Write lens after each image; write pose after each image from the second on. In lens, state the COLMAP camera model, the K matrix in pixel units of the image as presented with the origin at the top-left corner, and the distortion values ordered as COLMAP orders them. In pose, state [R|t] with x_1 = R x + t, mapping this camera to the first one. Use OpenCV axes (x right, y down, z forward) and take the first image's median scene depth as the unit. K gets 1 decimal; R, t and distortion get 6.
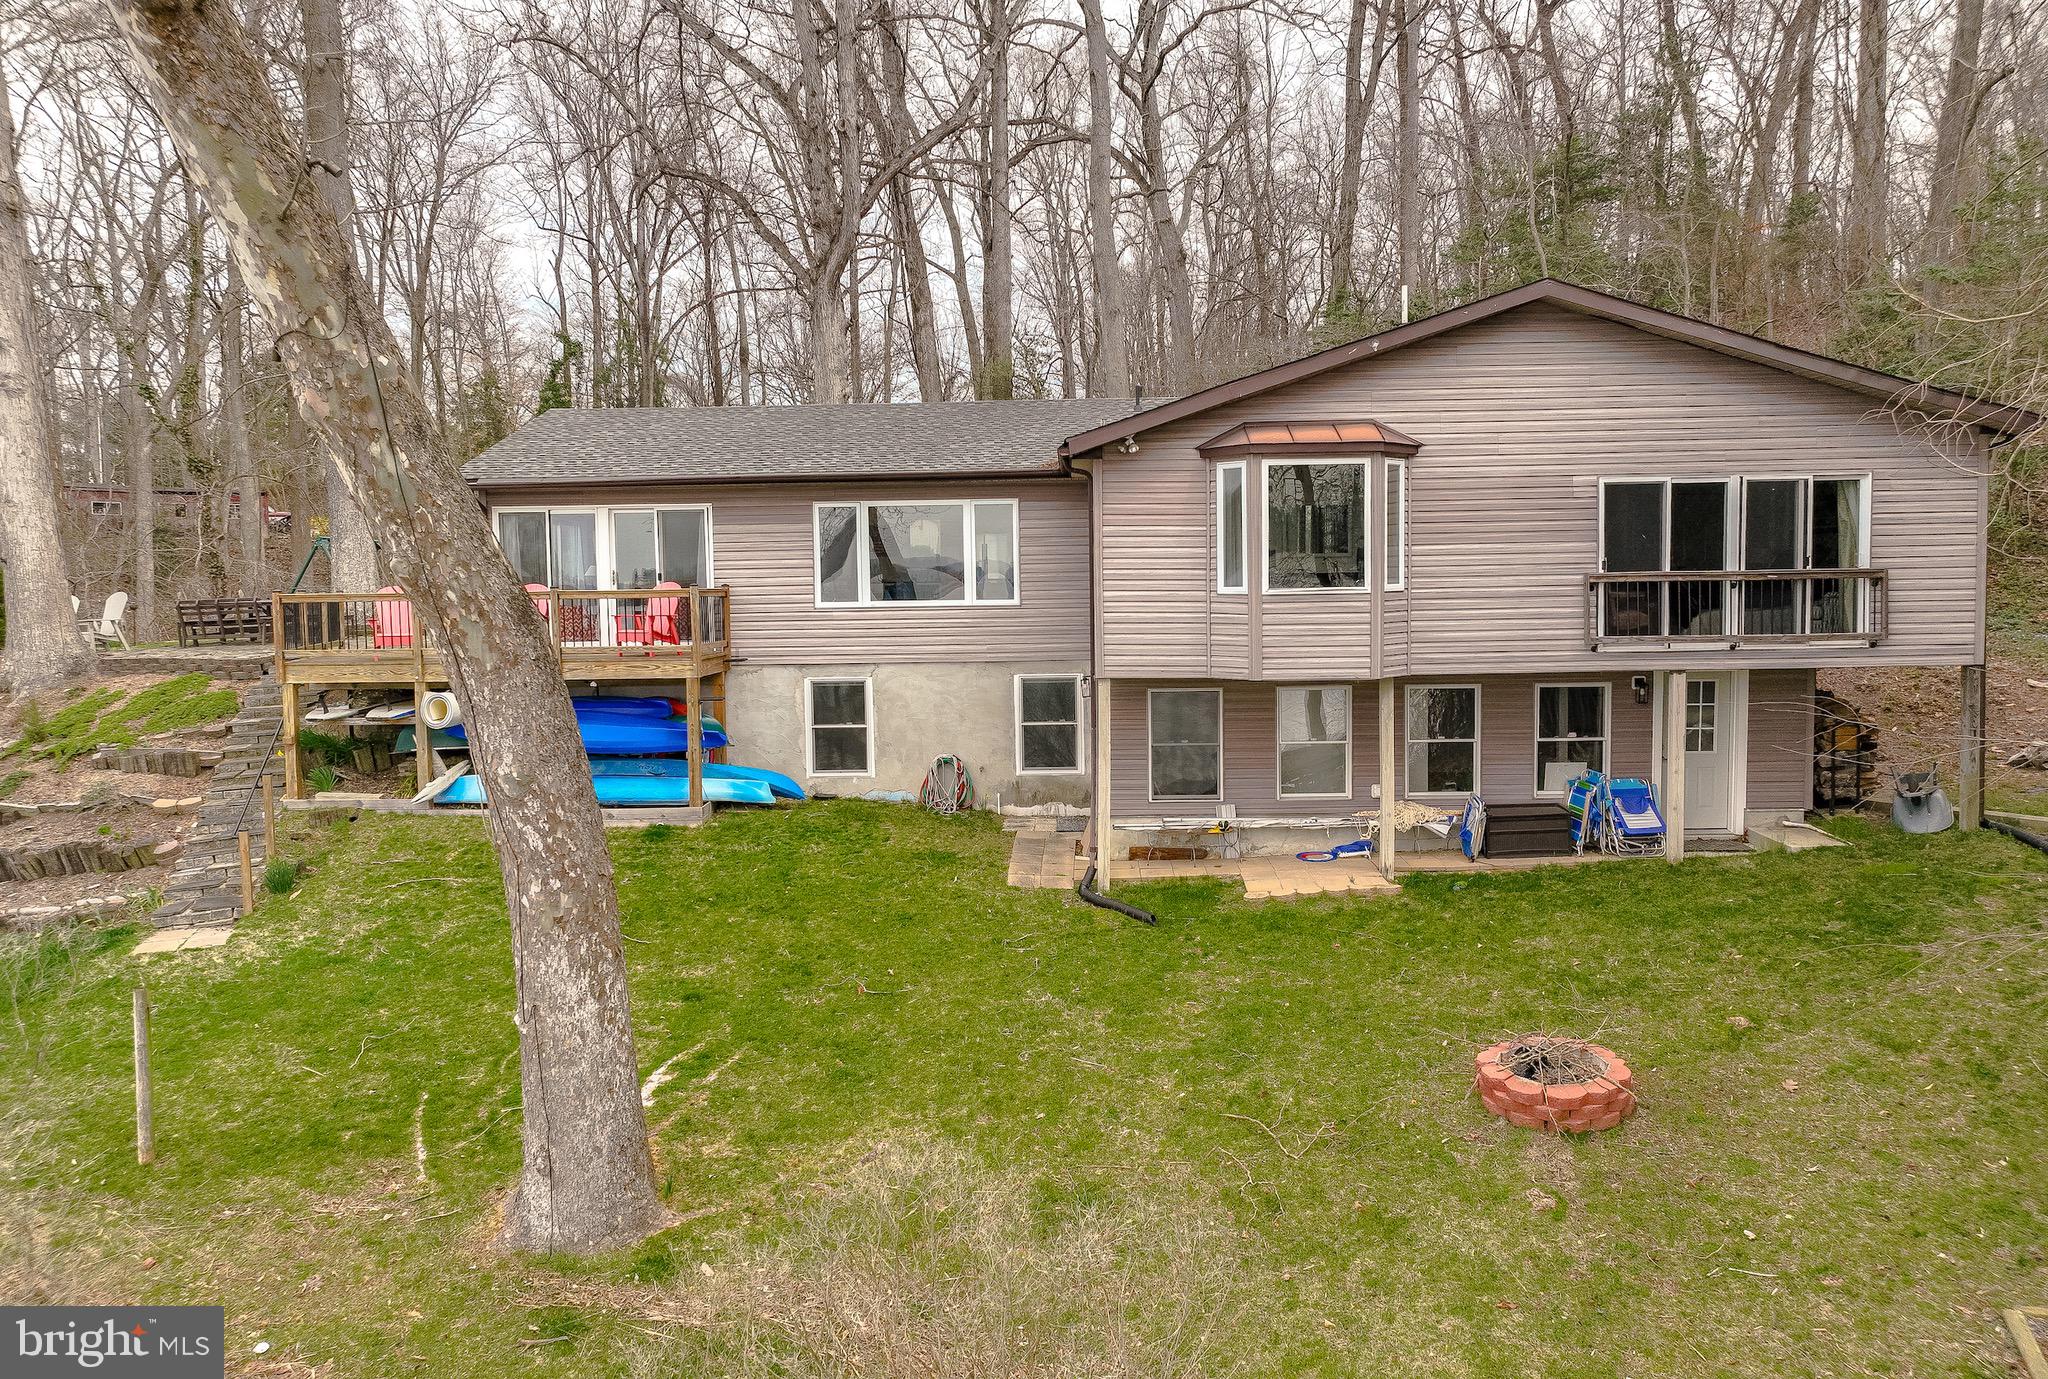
lens RADIAL K [[1429.1, 0, 1024.0], [0, 1429.1, 689.5], [0, 0, 1]] dist [-0.001453, -0.000832]
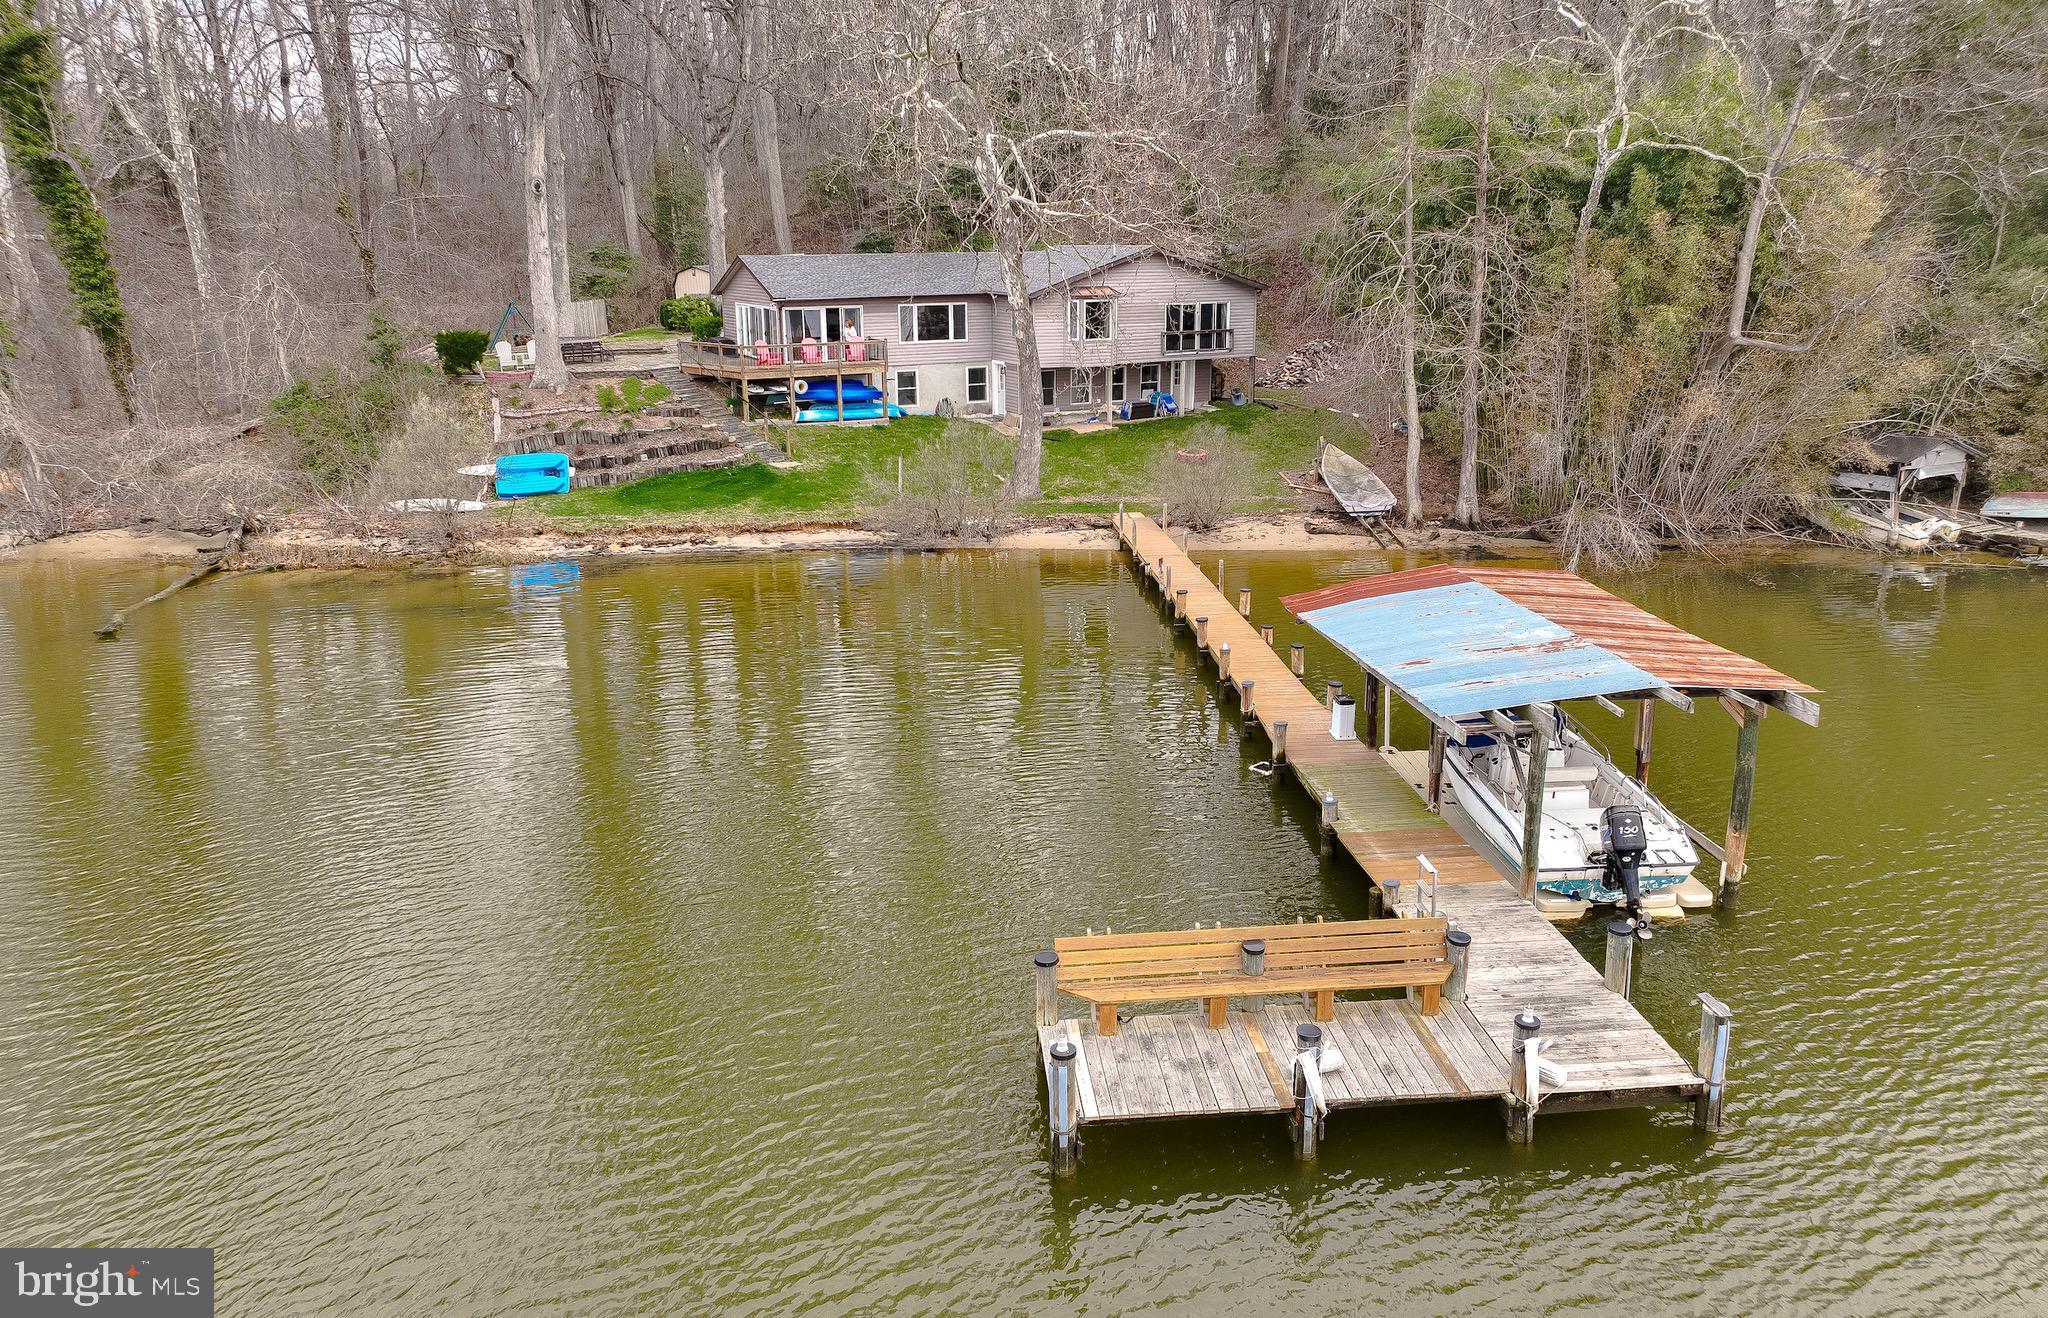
lens RADIAL K [[1411.4, 0, 1024.0], [0, 1411.4, 659.0], [0, 0, 1]] dist [-0.001699, -0.001355]
pose [[0.884280, -0.125289, 0.449834, -1.431310], [0.027837, 0.975764, 0.217049, -0.057579], [-0.466126, -0.179410, 0.866336, -1.811909]]
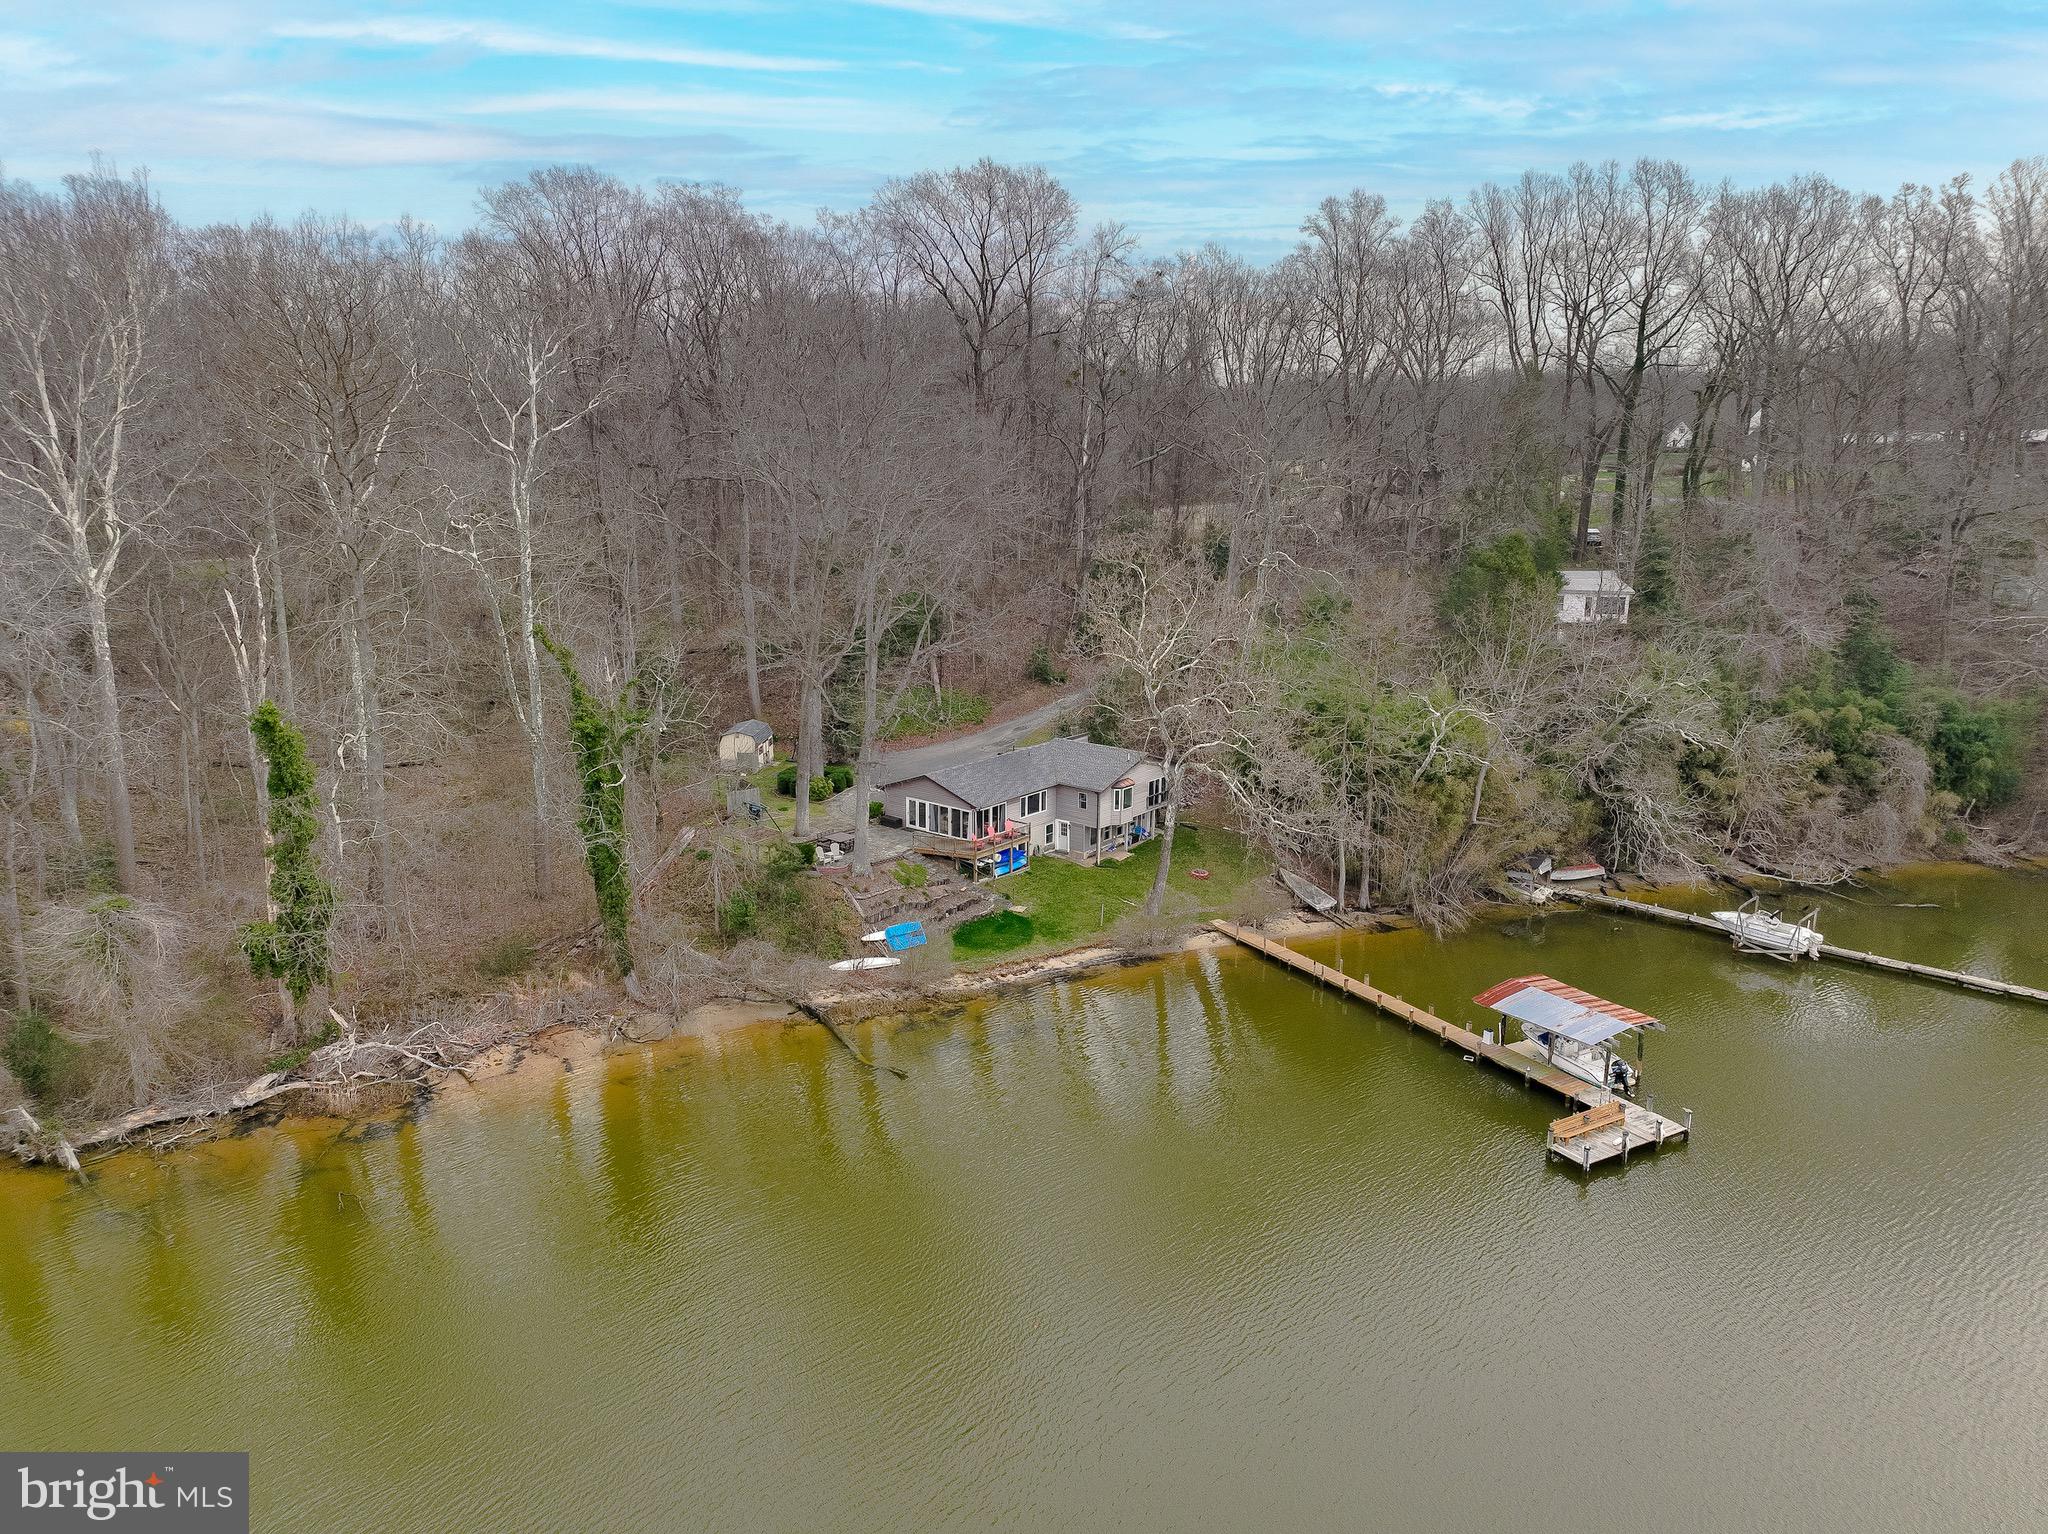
lens RADIAL K [[1410.4, 0, 1024.0], [0, 1410.4, 767.0], [0, 0, 1]] dist [0.000812, 0.004358]
pose [[0.599743, -0.156615, 0.784716, -4.367515], [0.036661, 0.985008, 0.168571, -1.174046], [-0.799352, -0.072331, 0.596493, -2.040532]]
